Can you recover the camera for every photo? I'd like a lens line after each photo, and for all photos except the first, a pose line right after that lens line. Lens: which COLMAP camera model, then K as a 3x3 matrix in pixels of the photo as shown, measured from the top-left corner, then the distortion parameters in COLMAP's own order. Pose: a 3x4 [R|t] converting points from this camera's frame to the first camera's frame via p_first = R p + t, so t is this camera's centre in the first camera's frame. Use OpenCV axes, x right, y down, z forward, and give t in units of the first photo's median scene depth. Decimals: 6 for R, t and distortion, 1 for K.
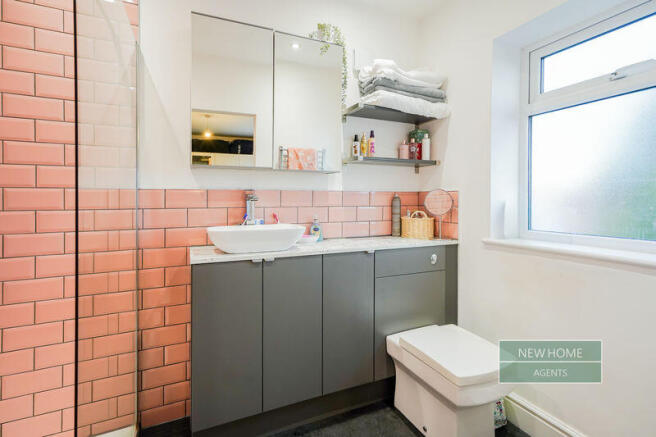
lens RADIAL K [[305.9, 0, 323.5], [0, 305.9, 200.3], [0, 0, 1]] dist [0.008459, 0.003215]
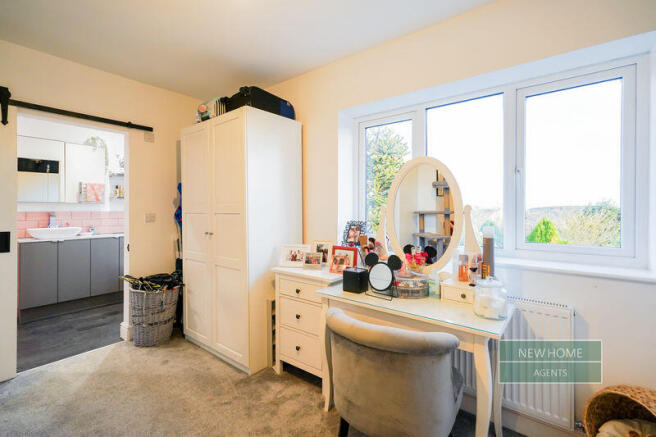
lens RADIAL K [[305.9, 0, 326.3], [0, 305.9, 212.9], [0, 0, 1]] dist [0.008459, 0.003215]
pose [[0.896223, -0.007255, 0.443545, 0.497324], [0.004261, 0.999961, 0.007748, -0.032546], [-0.443583, -0.005054, 0.896219, -1.703882]]
